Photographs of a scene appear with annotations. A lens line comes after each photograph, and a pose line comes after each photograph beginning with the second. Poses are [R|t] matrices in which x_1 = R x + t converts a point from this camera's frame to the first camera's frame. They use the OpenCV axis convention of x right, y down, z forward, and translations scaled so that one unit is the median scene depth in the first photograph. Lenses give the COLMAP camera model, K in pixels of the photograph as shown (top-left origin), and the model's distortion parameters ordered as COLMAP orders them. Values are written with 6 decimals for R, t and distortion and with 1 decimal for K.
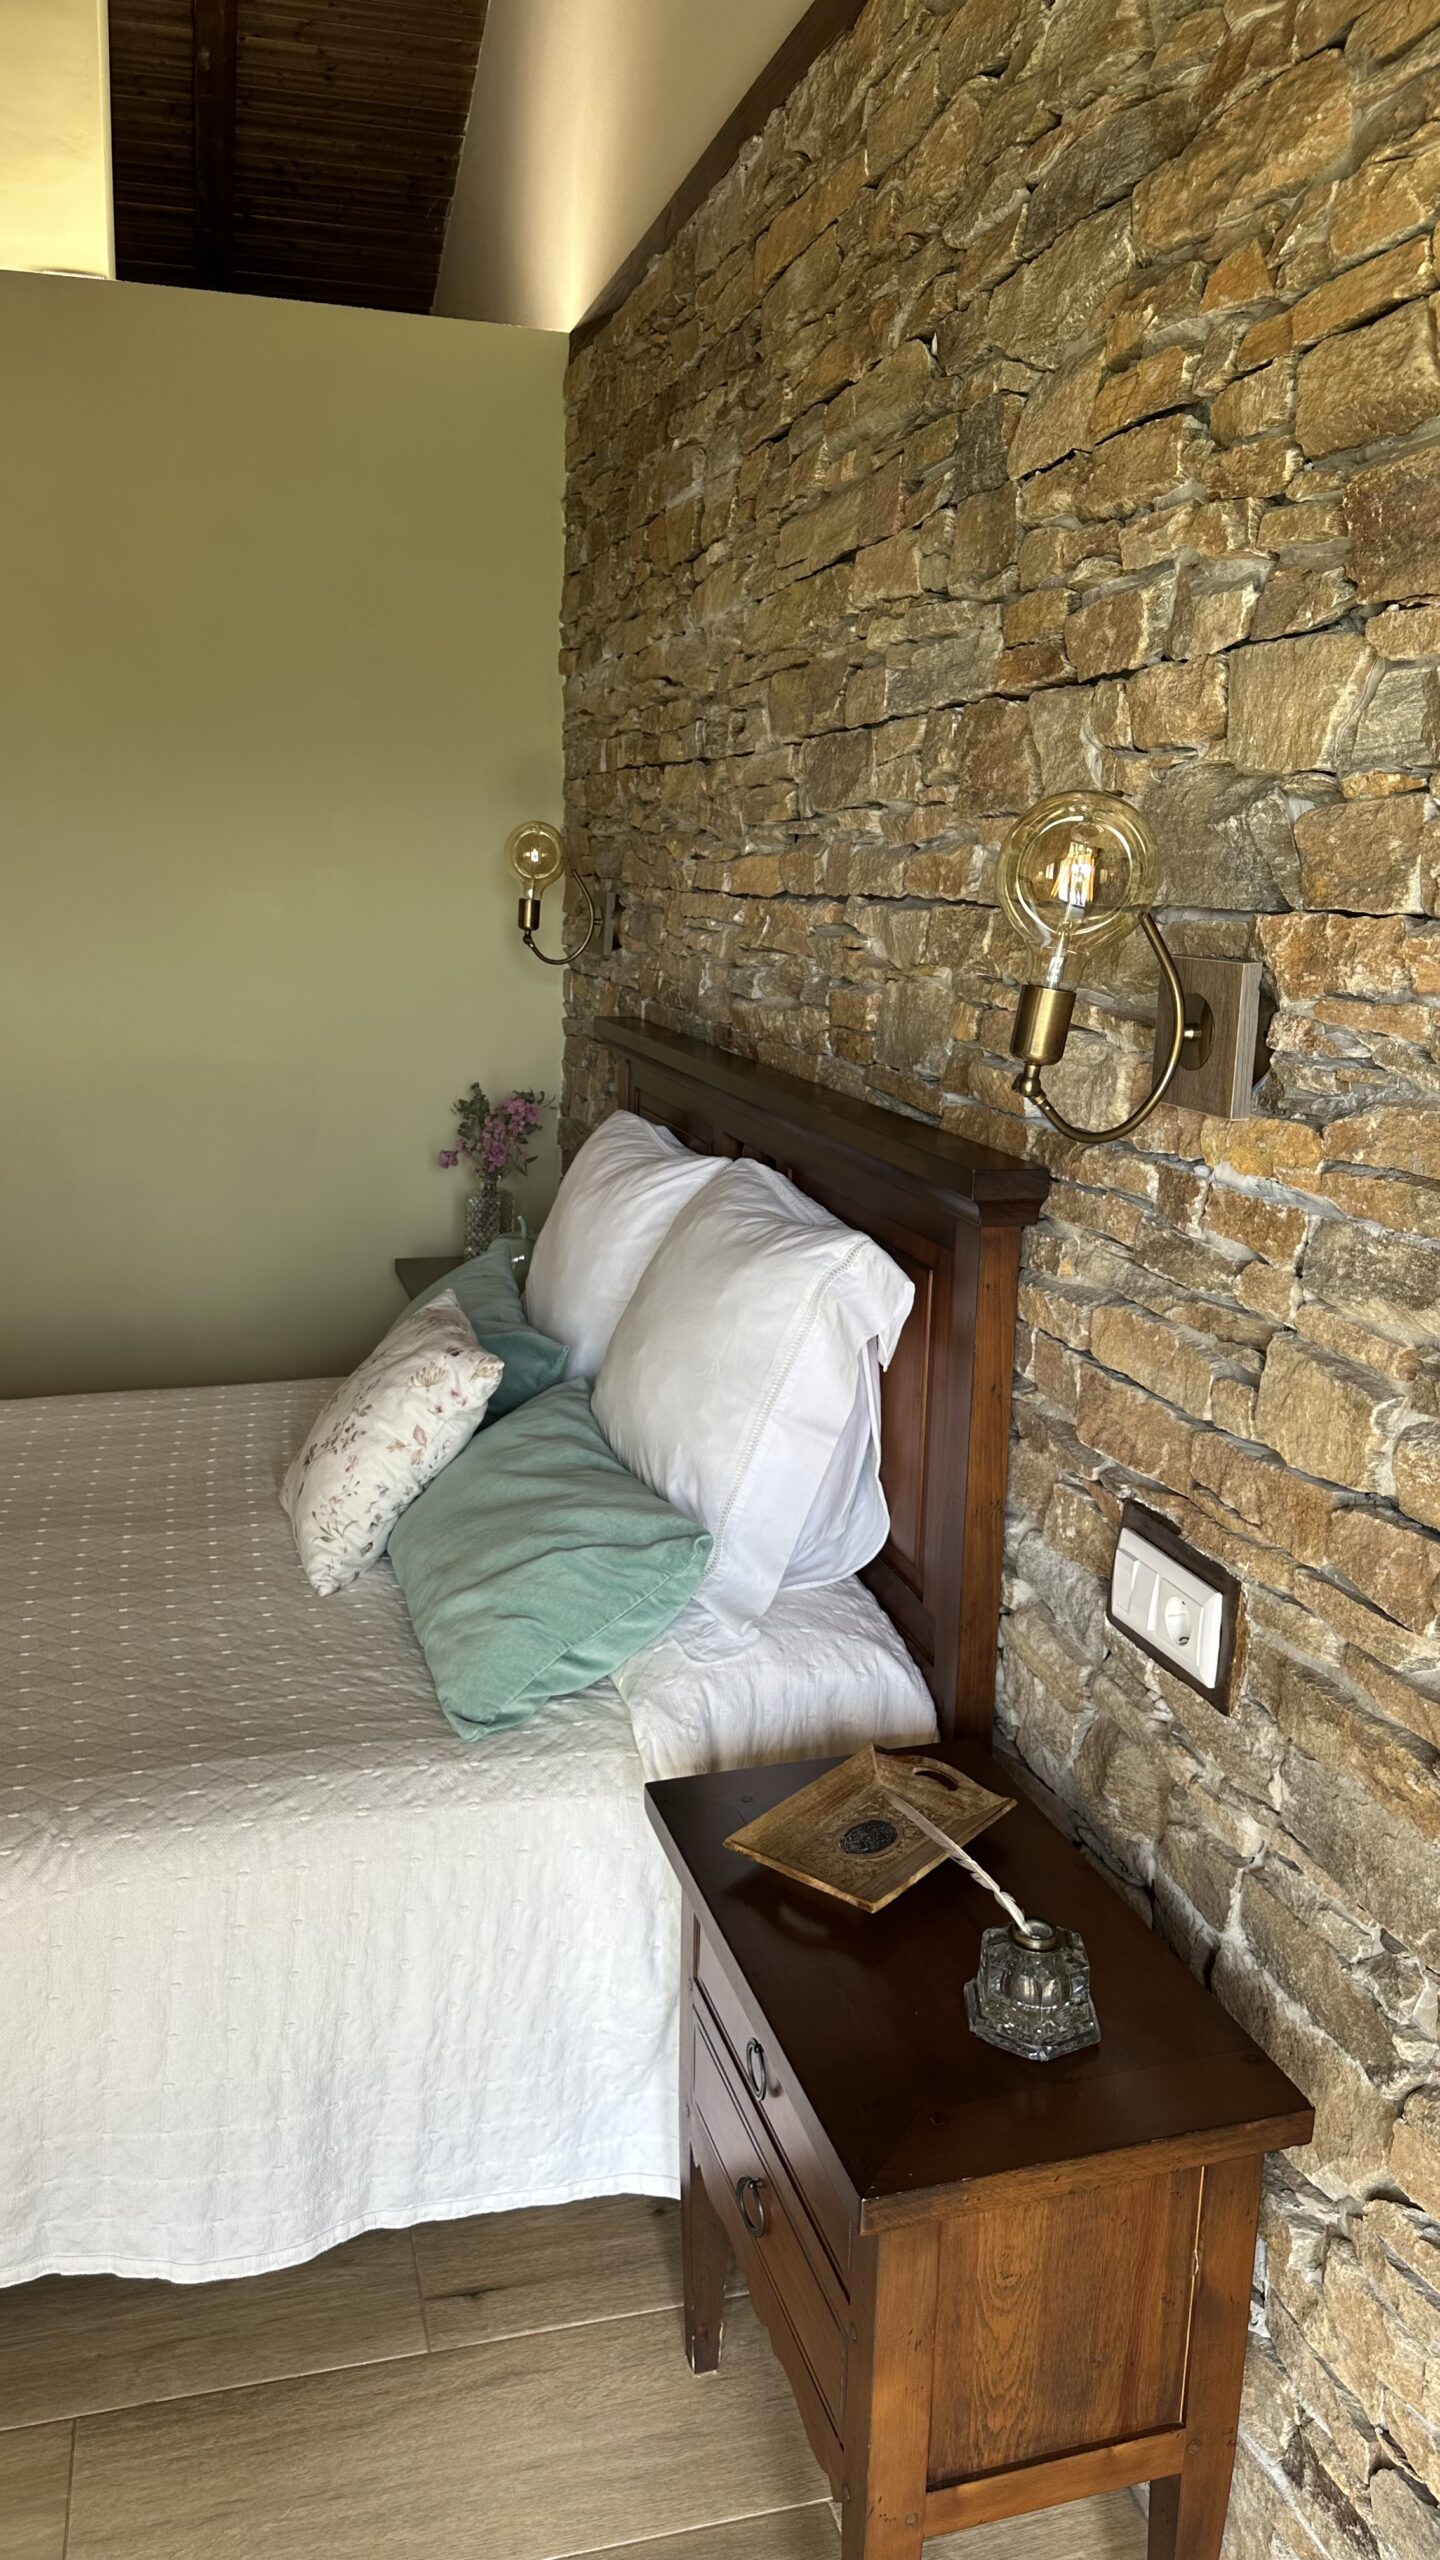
lens RADIAL K [[1811.1, 0, 727.6], [0, 1811.1, 1277.8], [0, 0, 1]] dist [0.075371, -0.109393]
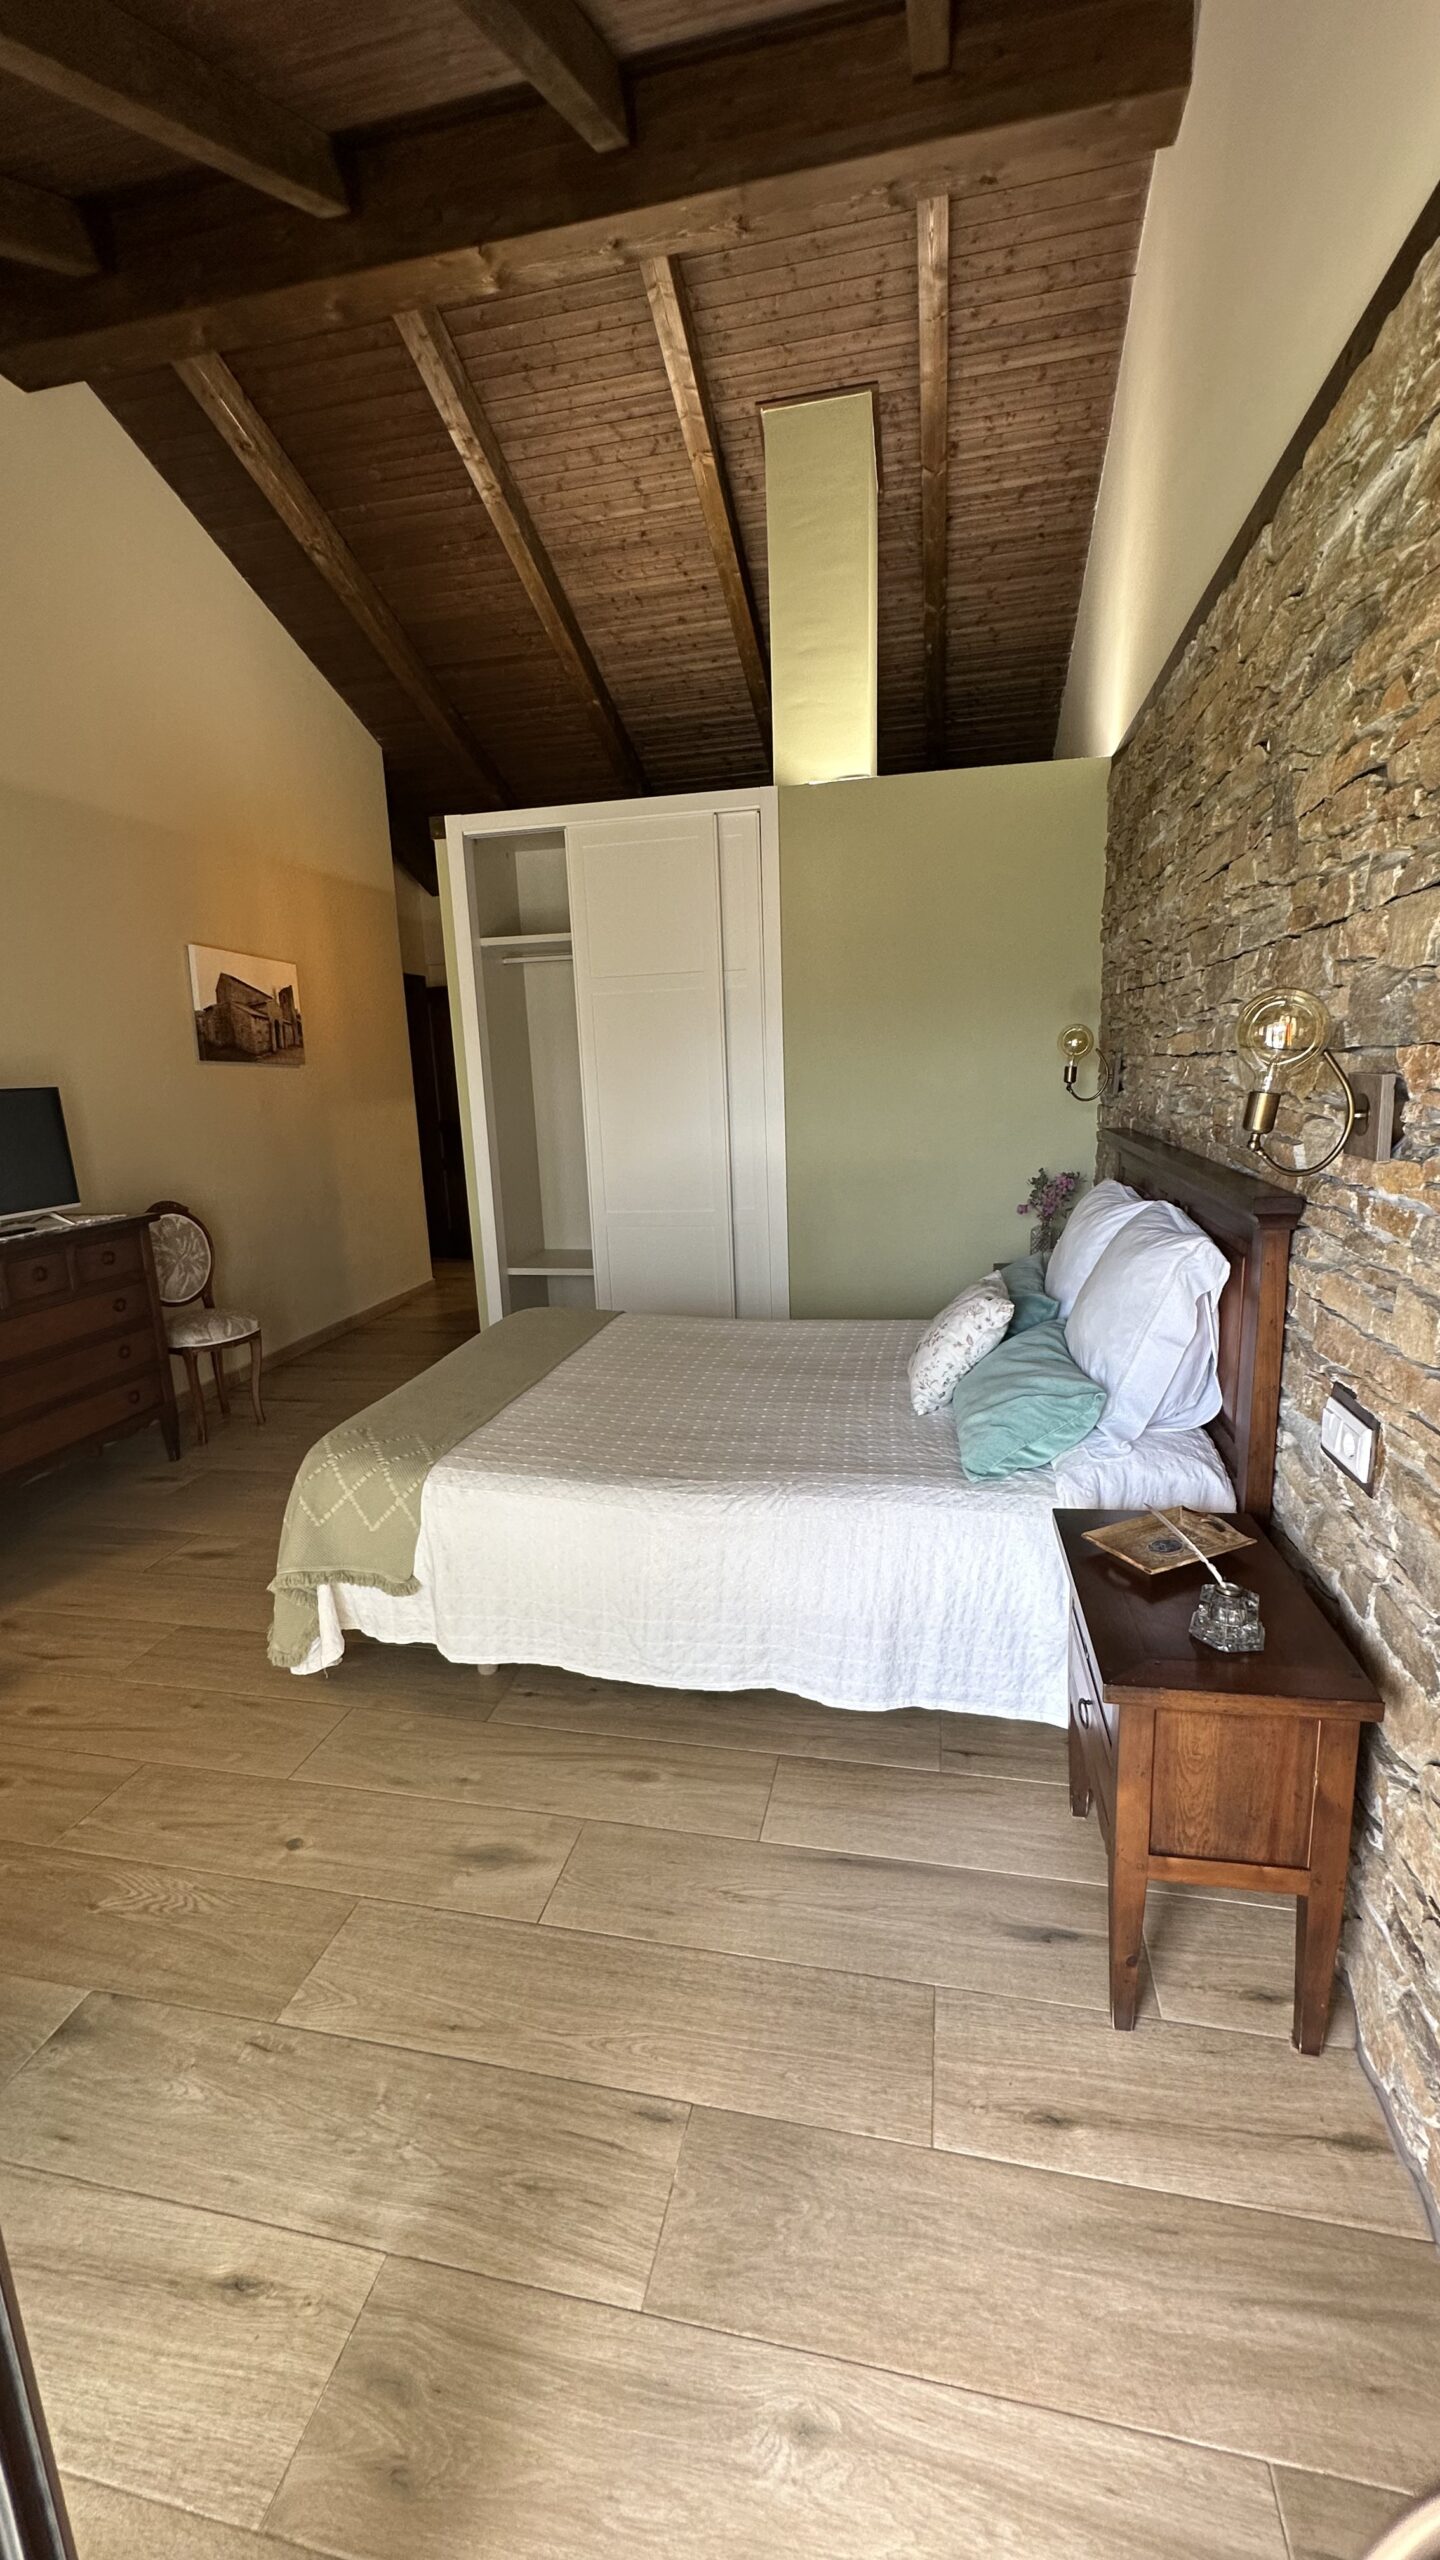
lens RADIAL K [[1029.3, 0, 718.0], [0, 1029.3, 1277.0], [0, 0, 1]] dist [-0.001181, -0.000099]
pose [[0.881151, 0.028873, -0.471953, 0.147355], [-0.035989, 0.999334, -0.006057, 0.043932], [0.471463, 0.022322, 0.881603, -0.154935]]
